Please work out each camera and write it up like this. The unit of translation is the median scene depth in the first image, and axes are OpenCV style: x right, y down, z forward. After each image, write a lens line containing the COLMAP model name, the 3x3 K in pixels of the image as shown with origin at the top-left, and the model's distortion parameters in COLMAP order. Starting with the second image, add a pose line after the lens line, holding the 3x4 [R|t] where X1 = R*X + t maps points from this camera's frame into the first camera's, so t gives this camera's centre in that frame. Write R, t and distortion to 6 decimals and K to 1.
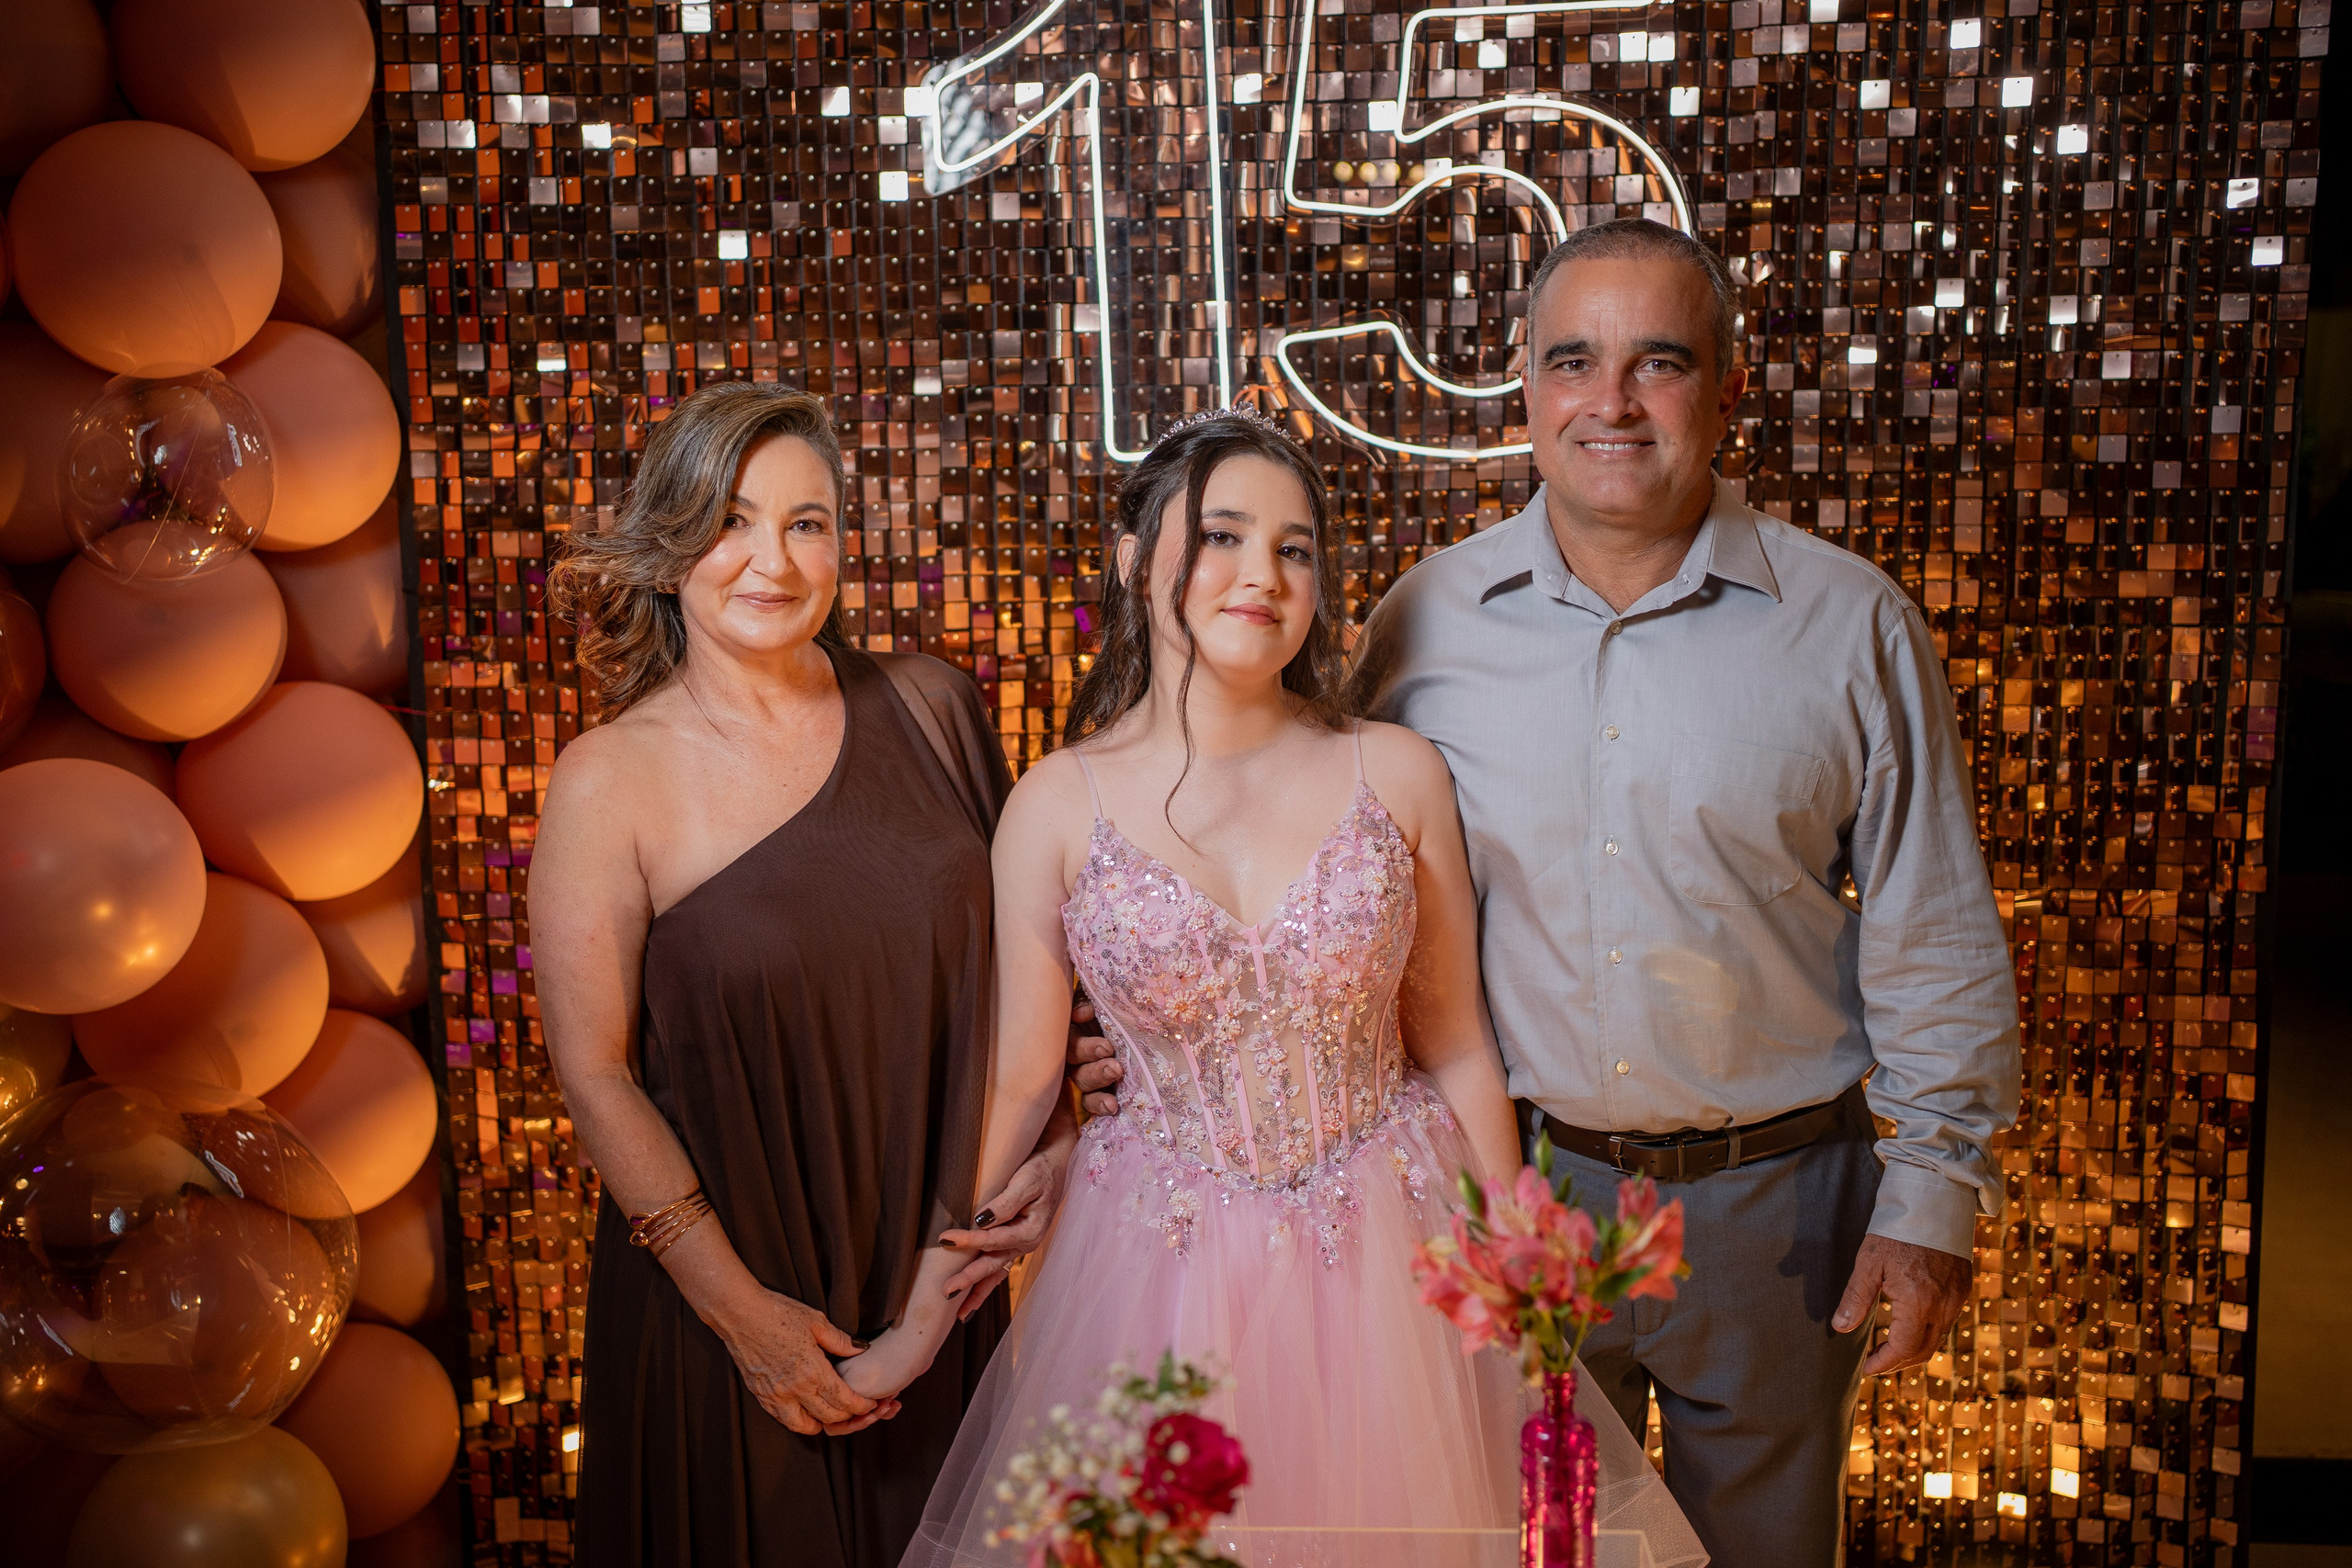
lens RADIAL K [[2416.3, 0, 1153.4], [0, 2416.3, 775.8], [0, 0, 1]] dist [-0.012083, 0.125419]
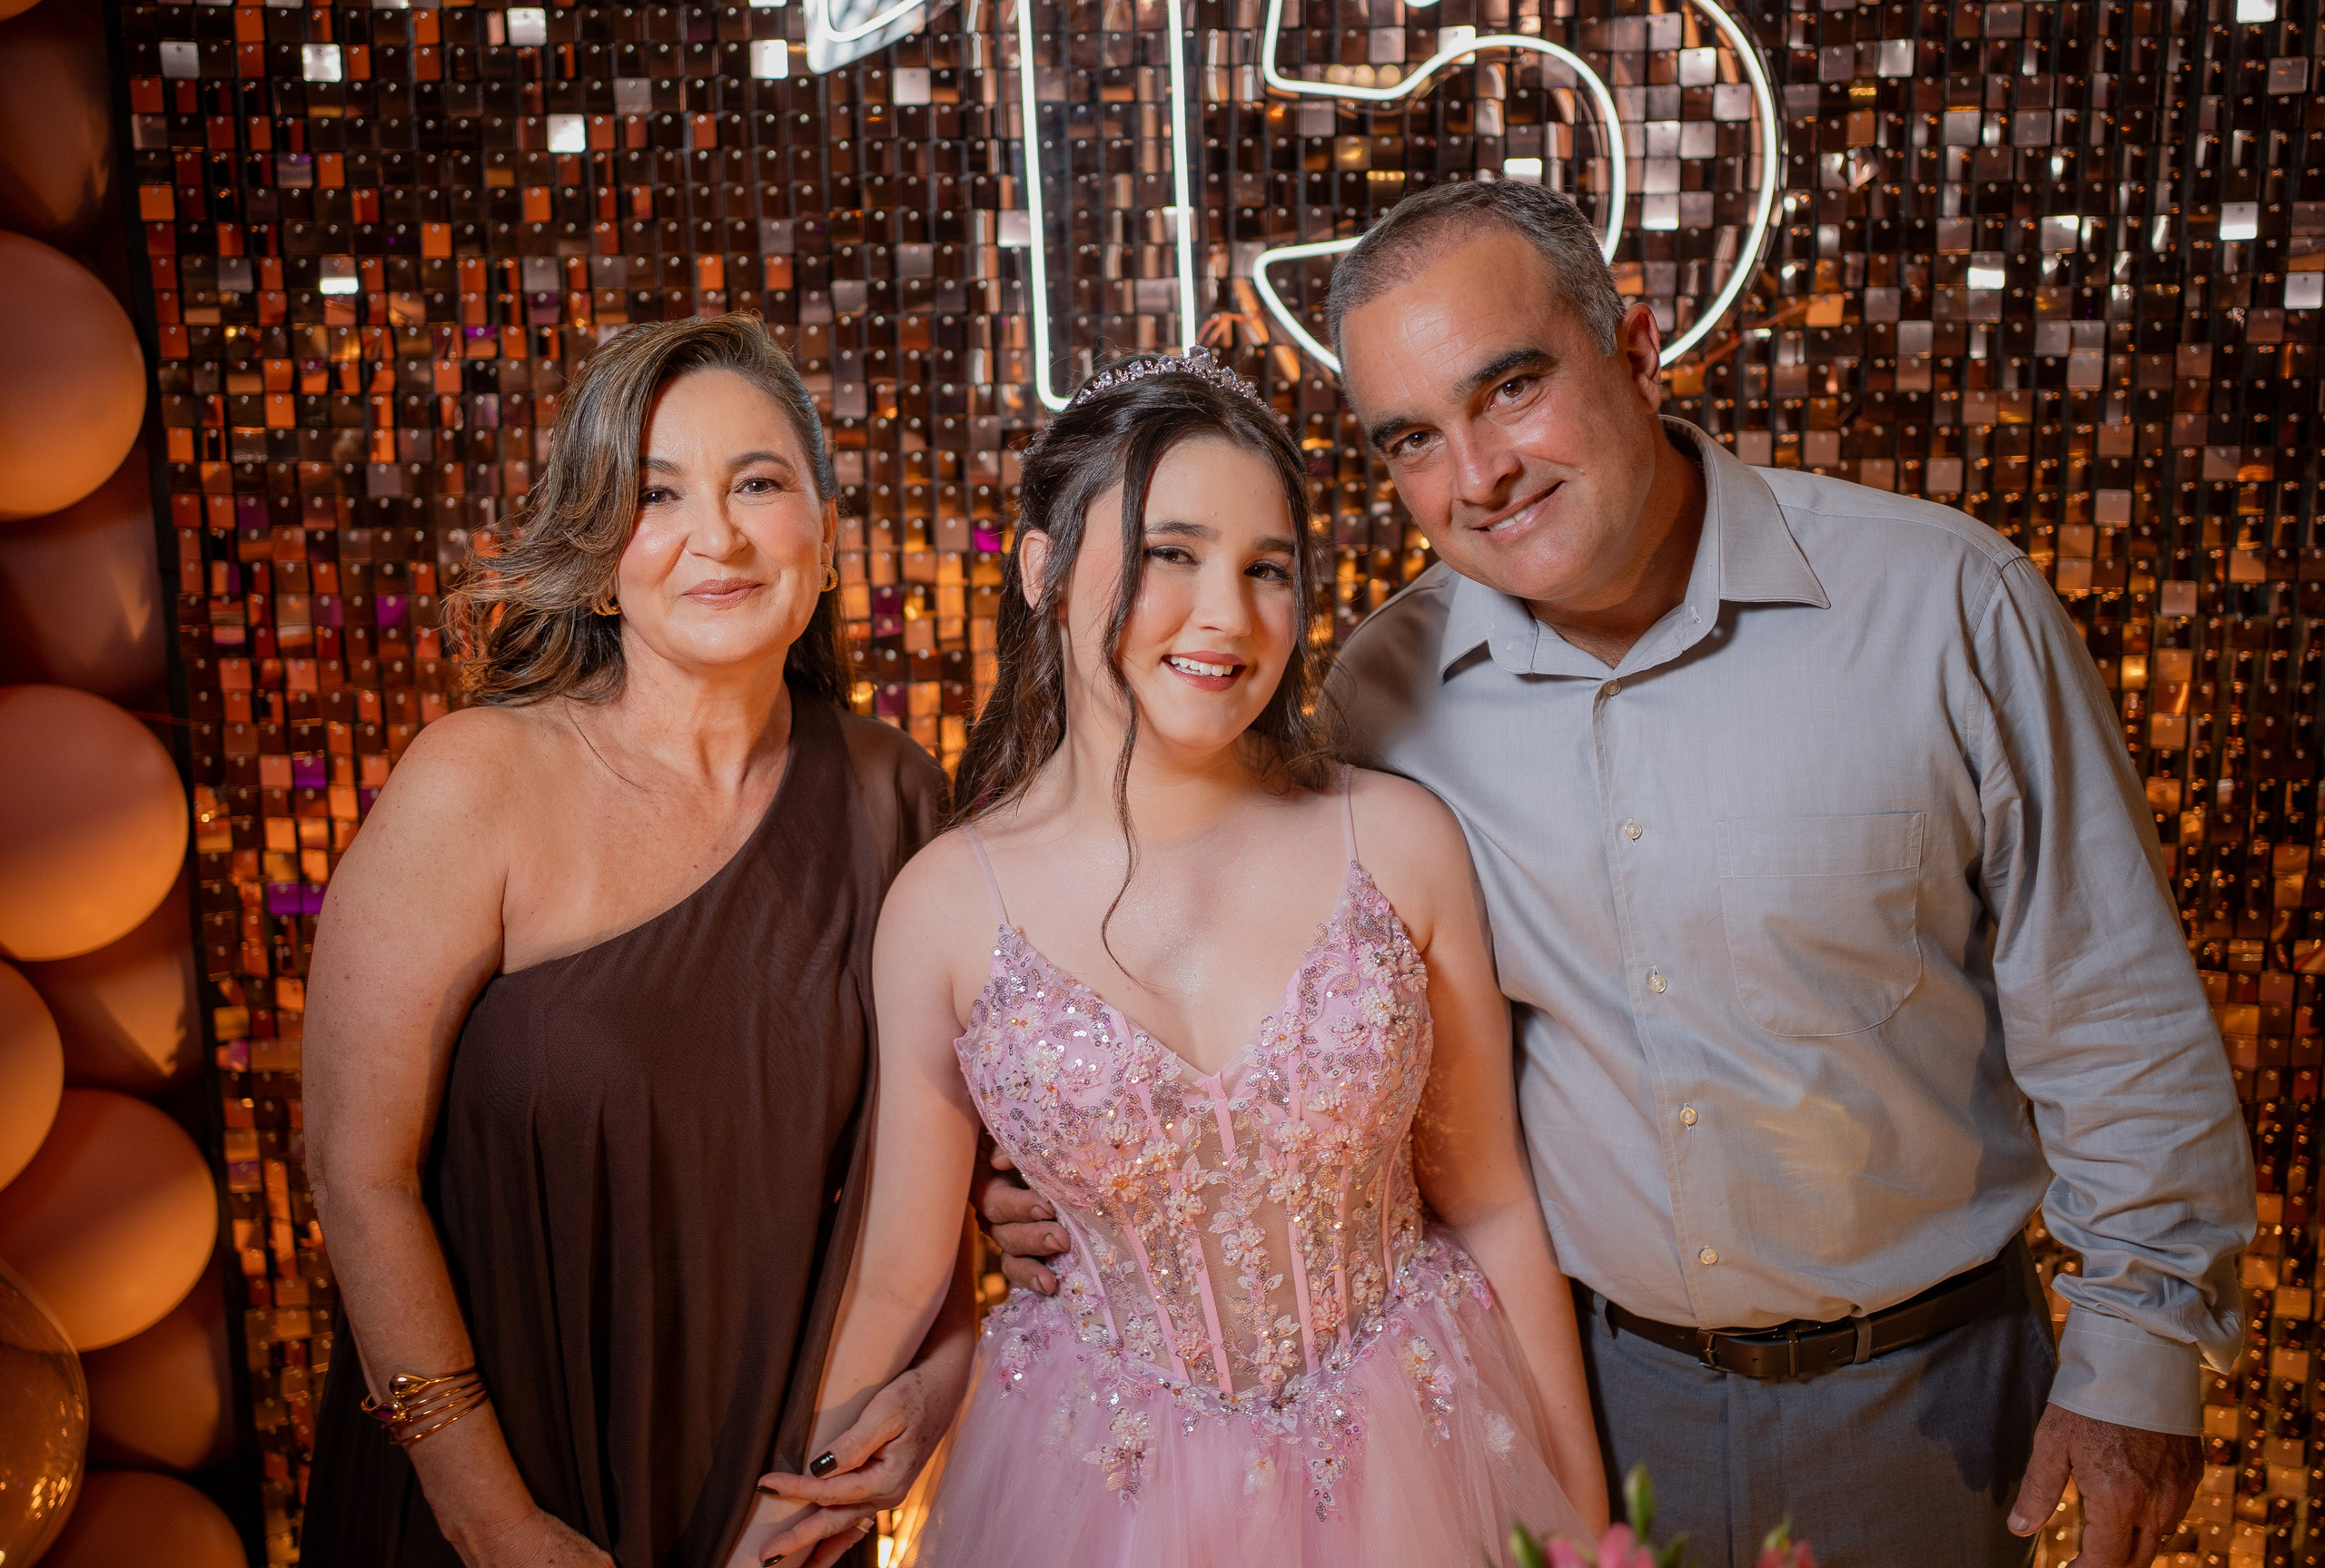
lens RADIAL K [[2450.0, 0, 1185.6], [0, 2450.0, 779.0], [0, 0, 1]] dist [-0.015526, 0.127780]
pose [[0.999773, -0.001511, 0.021270, 0.011194], [0.000907, 0.999597, 0.028357, -0.031627], [-0.021305, -0.028332, 0.999372, 0.190426]]
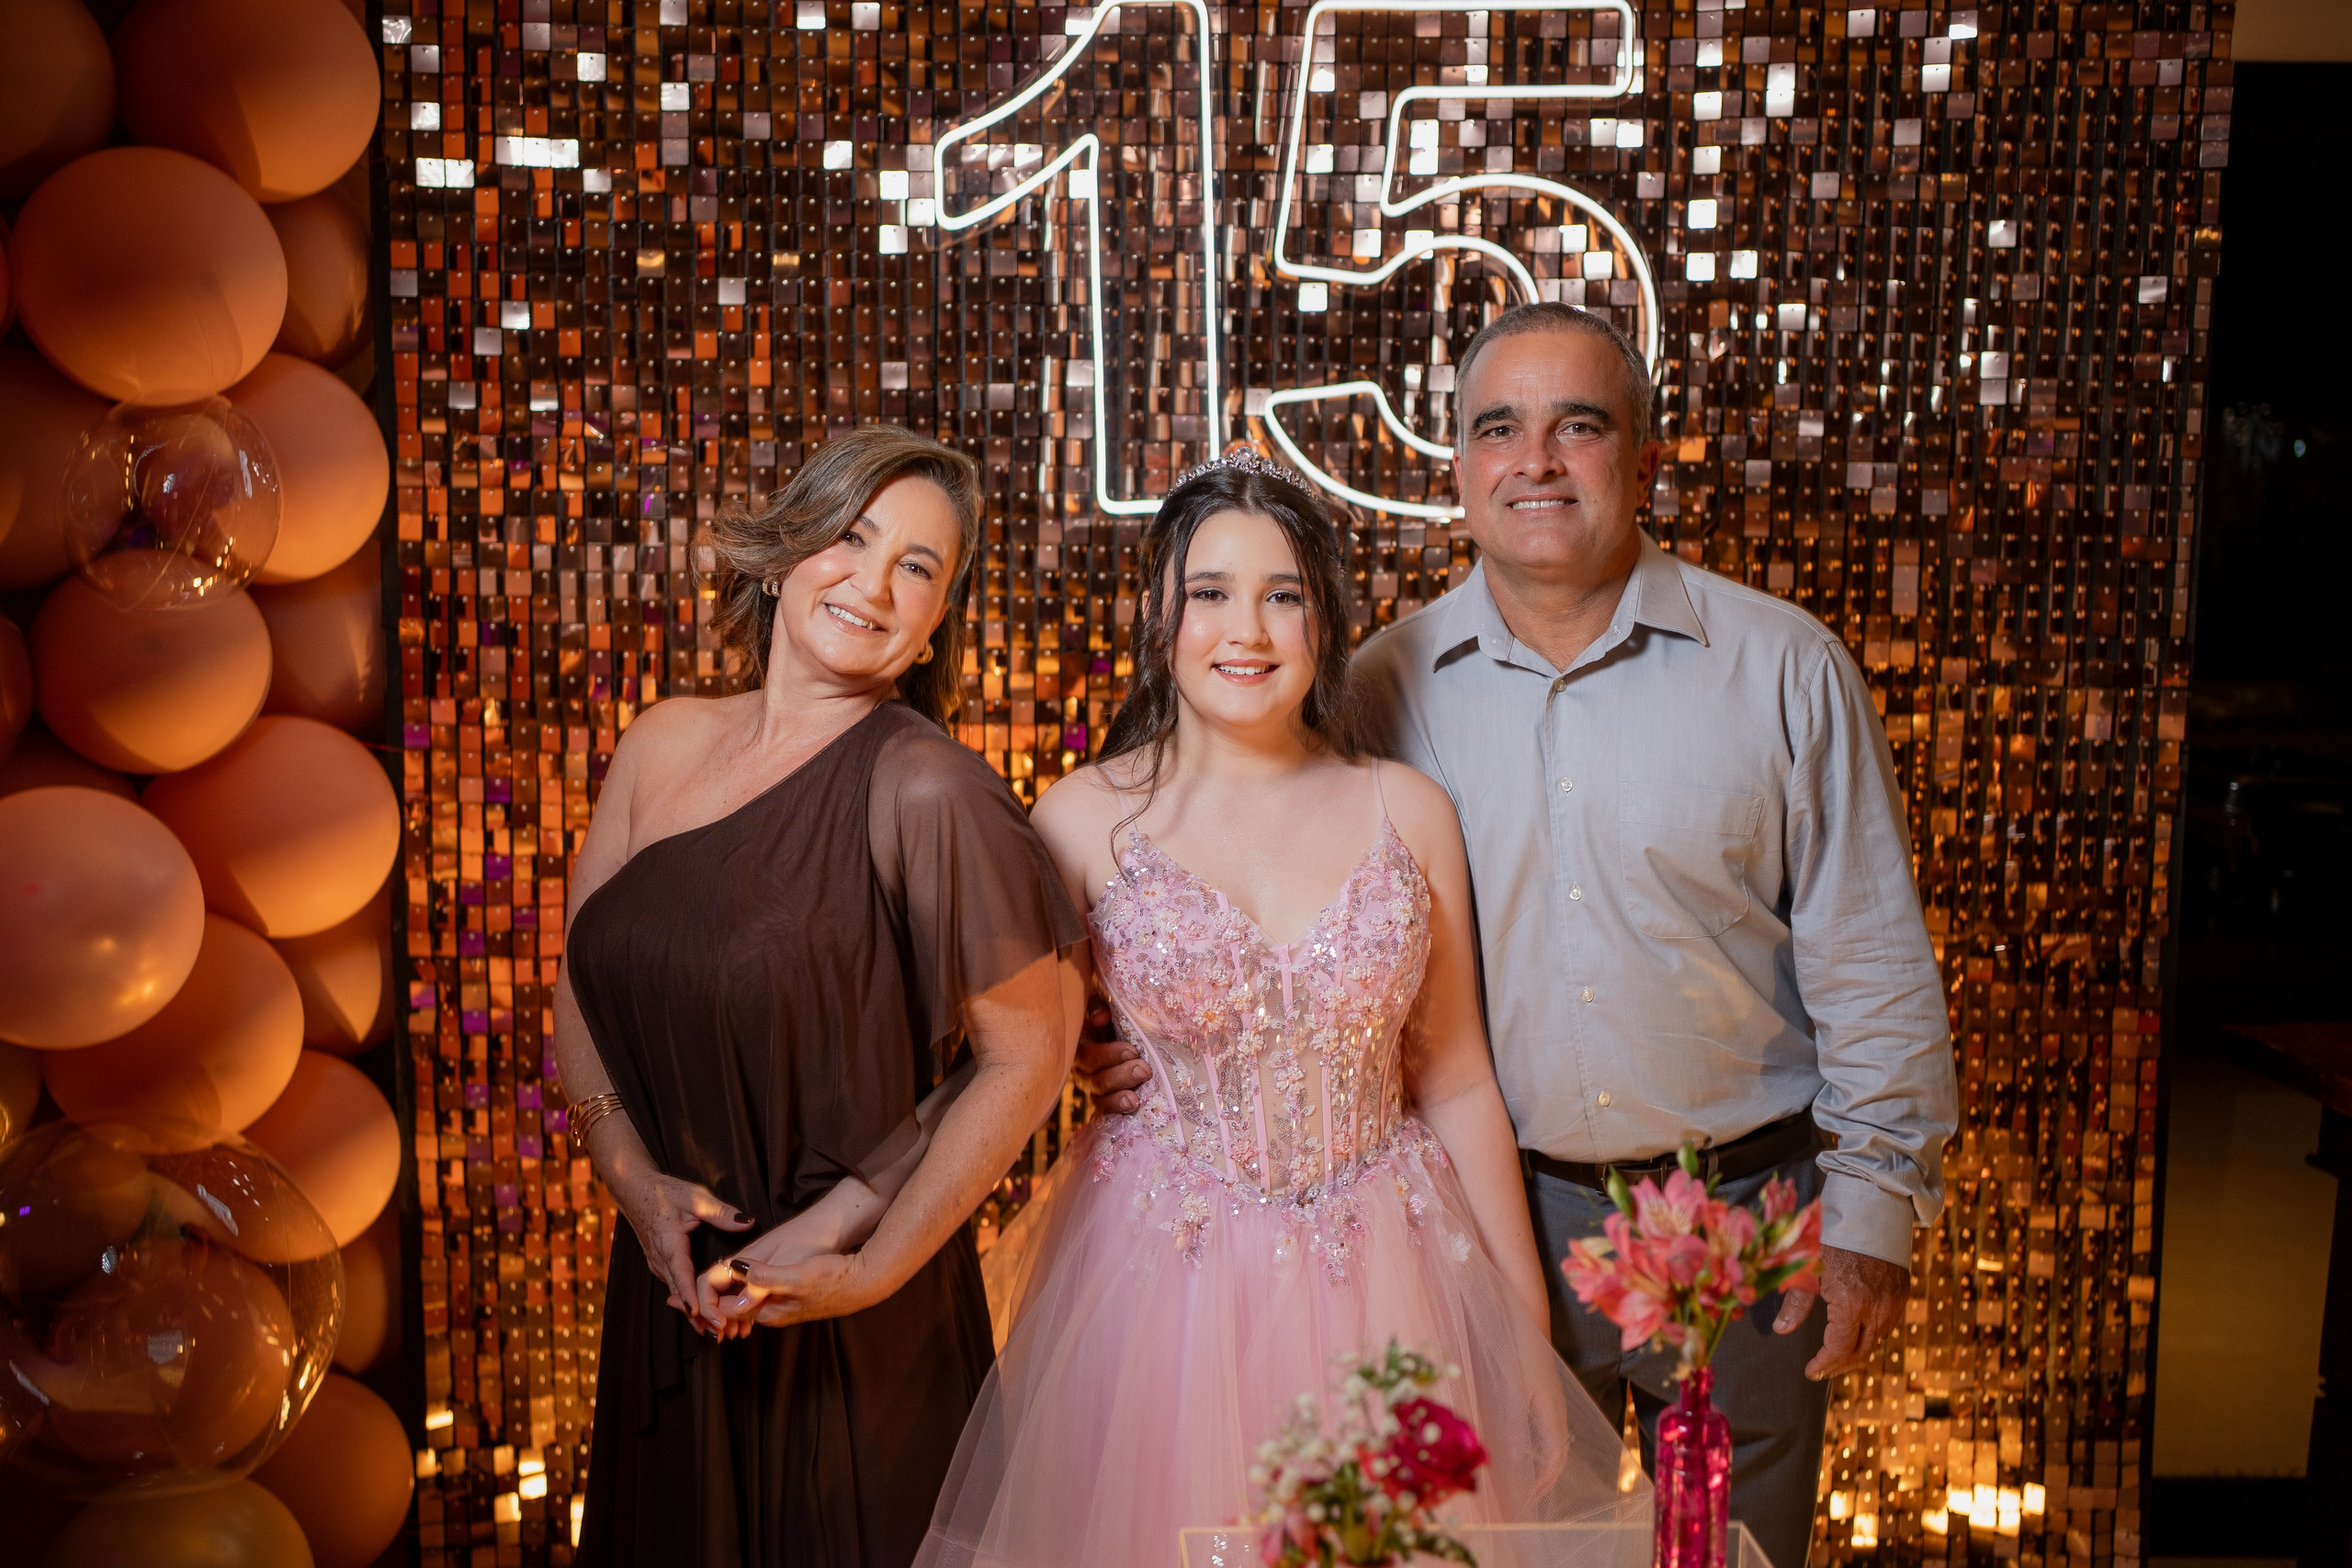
lens RADIAL K [[2416.3, 0, 1153.4], [0, 2416.3, 775.8], [0, 0, 1]] dist [-0.012083, 0.125419]
pose [[0.994710, 0.011179, 0.102110, -0.100046], [-0.008261, 0.999547, -0.028954, 0.011459], [-0.102387, 0.027957, 0.994352, -0.020978]]
